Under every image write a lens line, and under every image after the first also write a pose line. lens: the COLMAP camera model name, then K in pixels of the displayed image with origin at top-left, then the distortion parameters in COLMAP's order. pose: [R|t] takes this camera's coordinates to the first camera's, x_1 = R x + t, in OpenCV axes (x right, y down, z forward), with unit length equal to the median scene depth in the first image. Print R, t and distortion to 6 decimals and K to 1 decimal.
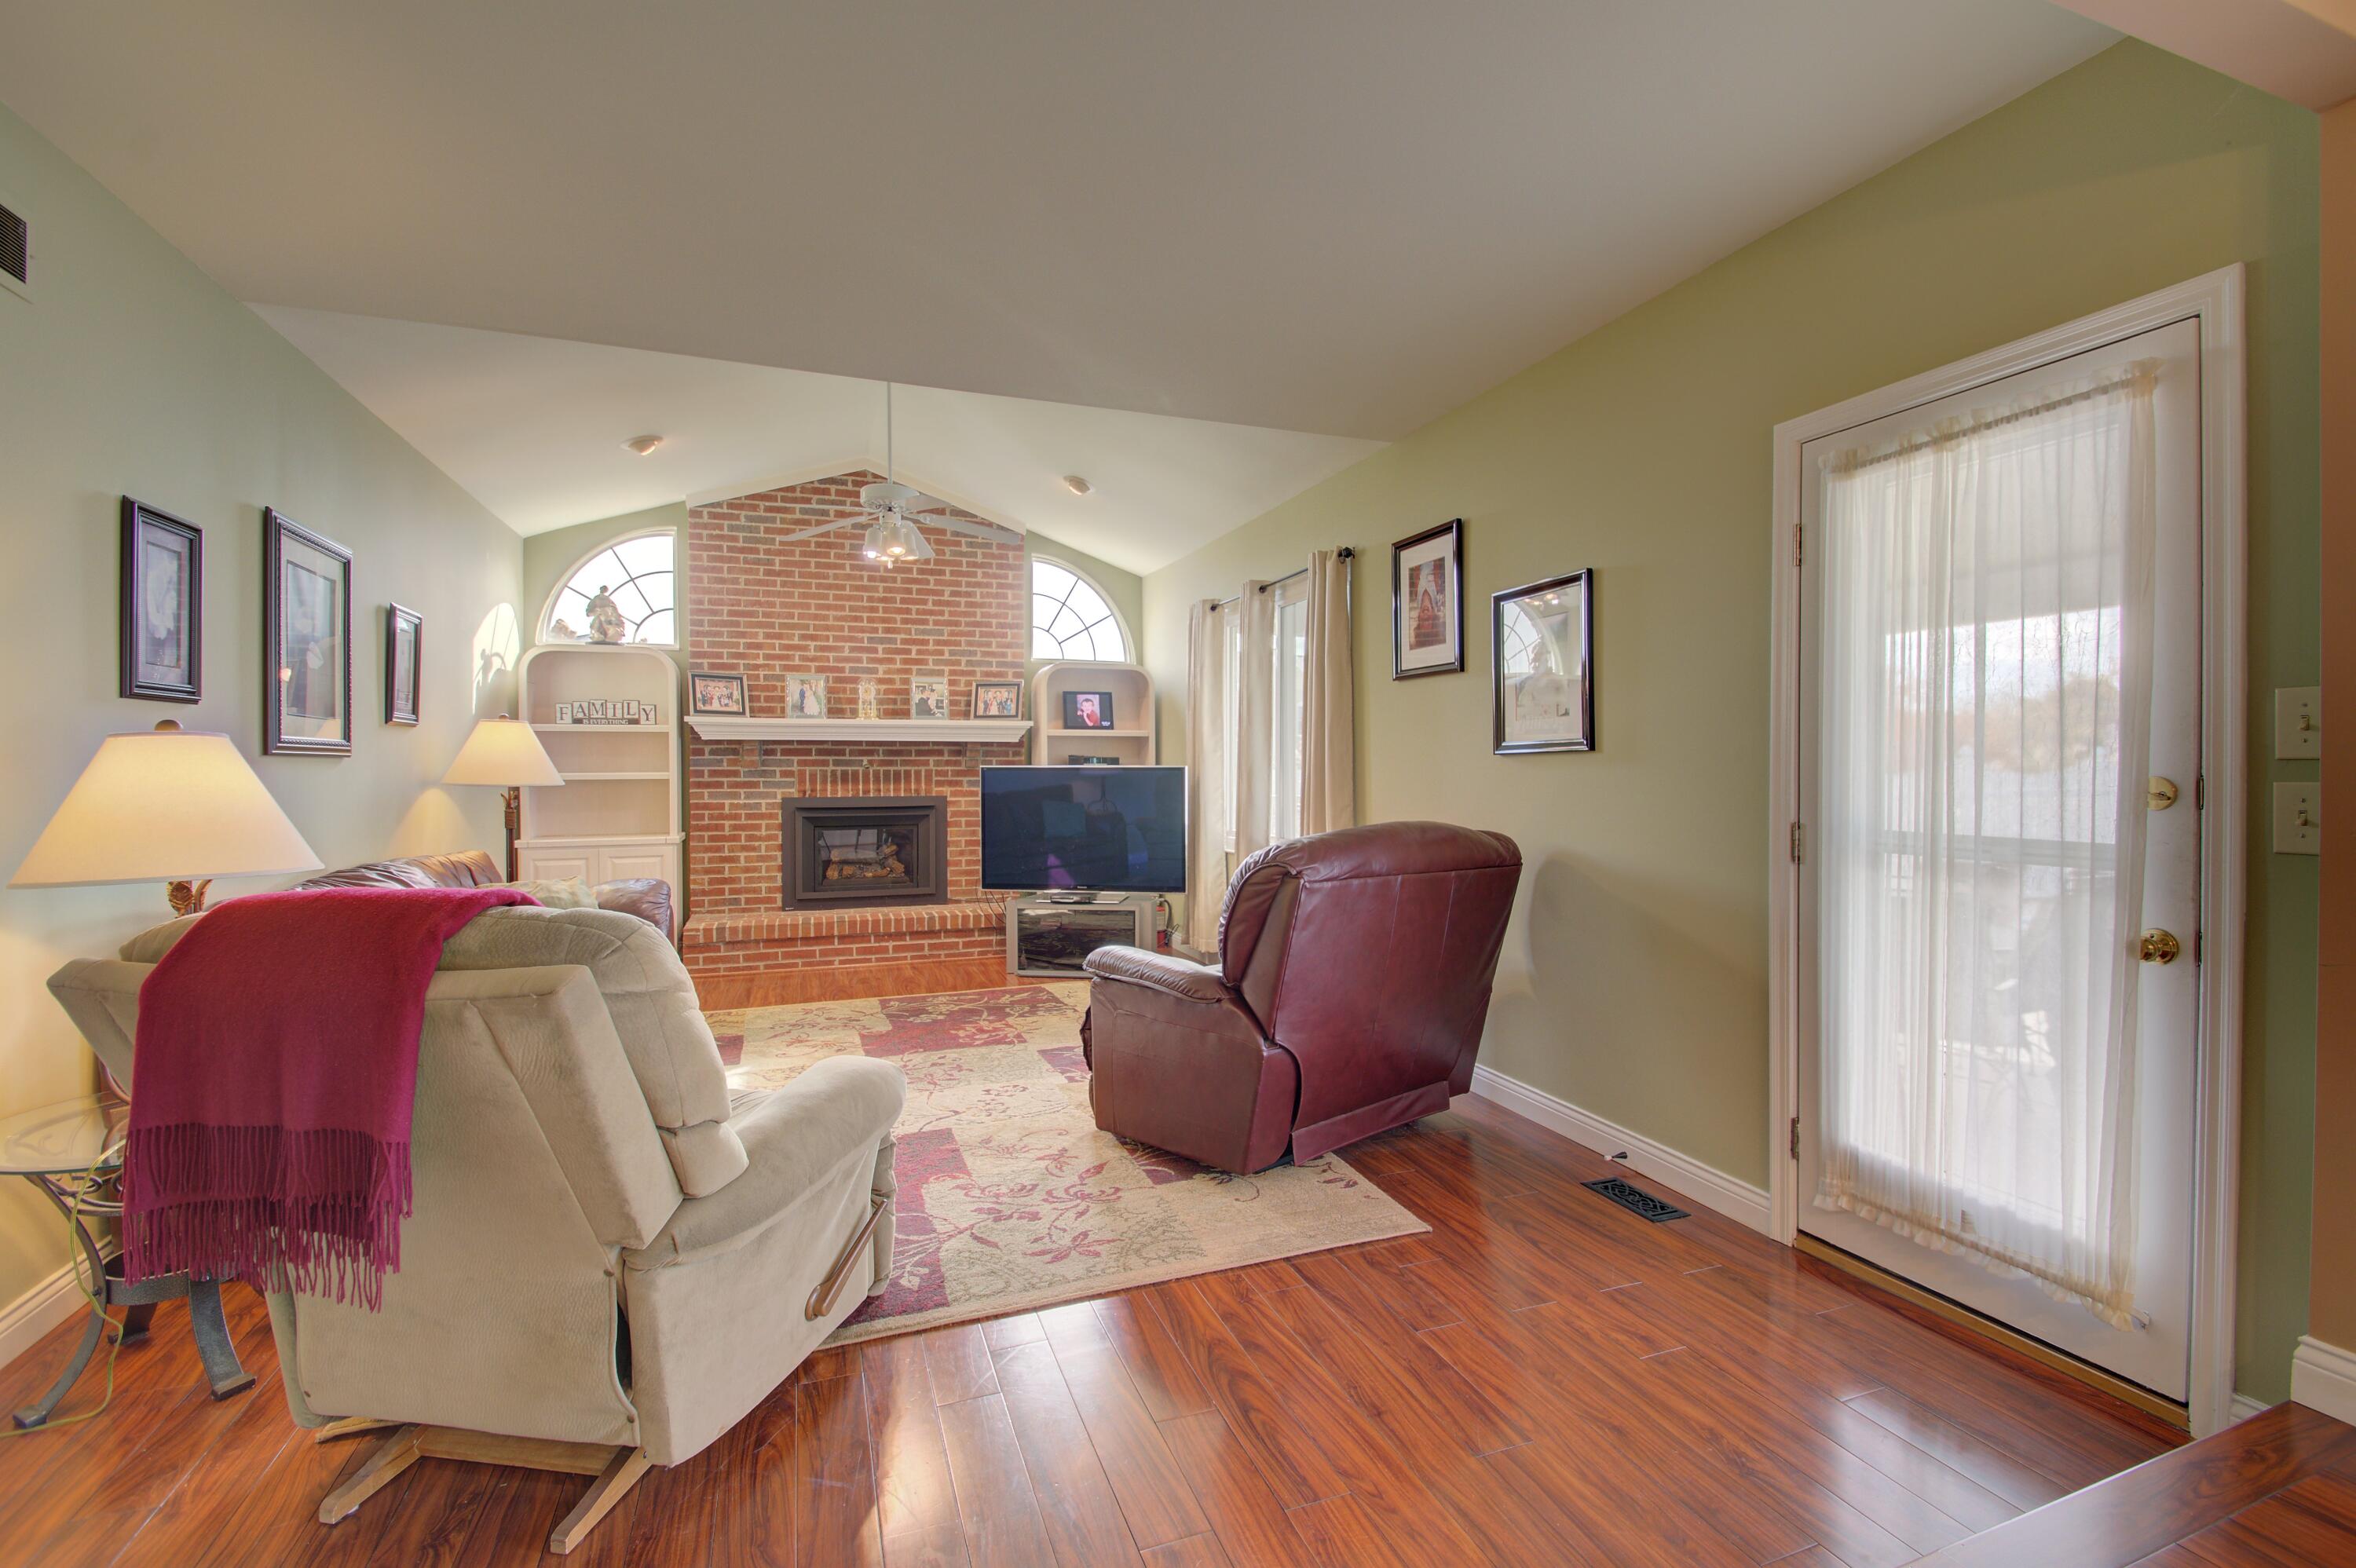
lens RADIAL K [[1020.4, 0, 1179.6], [0, 1020.4, 775.4], [0, 0, 1]] dist [0.002331, -0.010258]
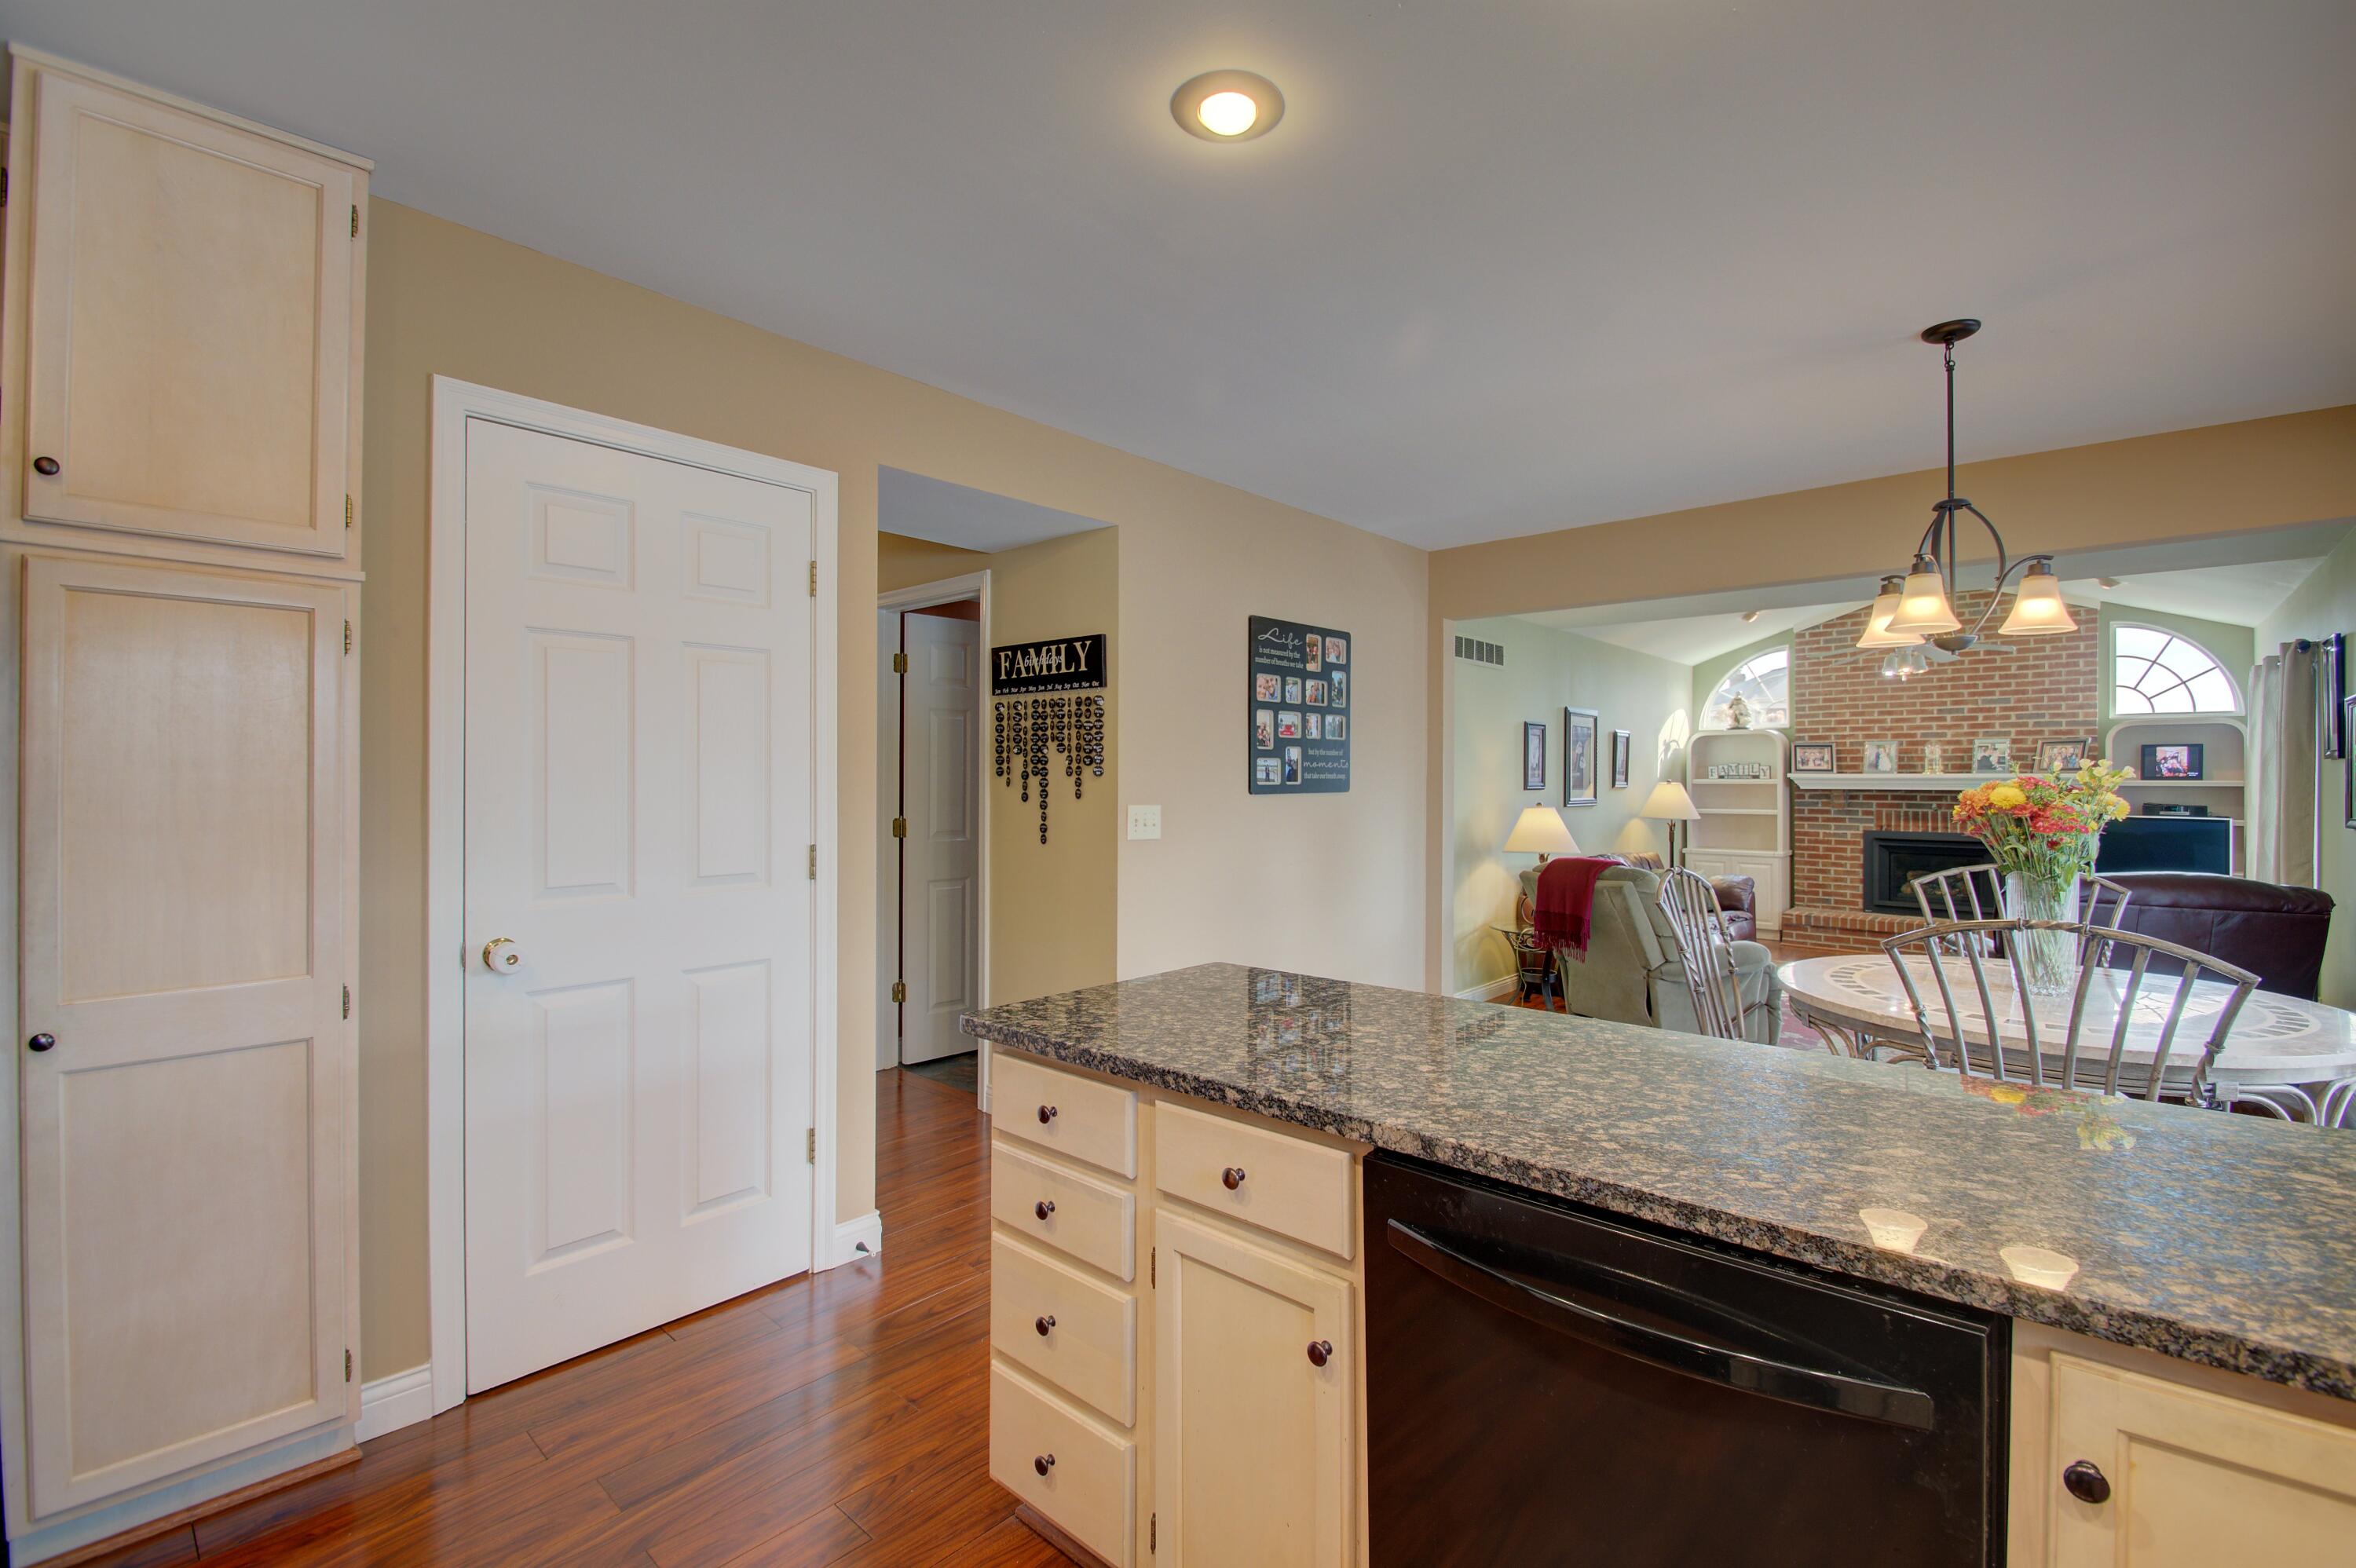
lens RADIAL K [[1020.4, 0, 1179.6], [0, 1020.4, 775.4], [0, 0, 1]] dist [0.002331, -0.010258]
pose [[0.455765, 0.000065, -0.890100, 0.428010], [-0.011112, 0.999922, -0.005617, -0.035059], [0.890031, 0.012451, 0.455730, -0.468620]]
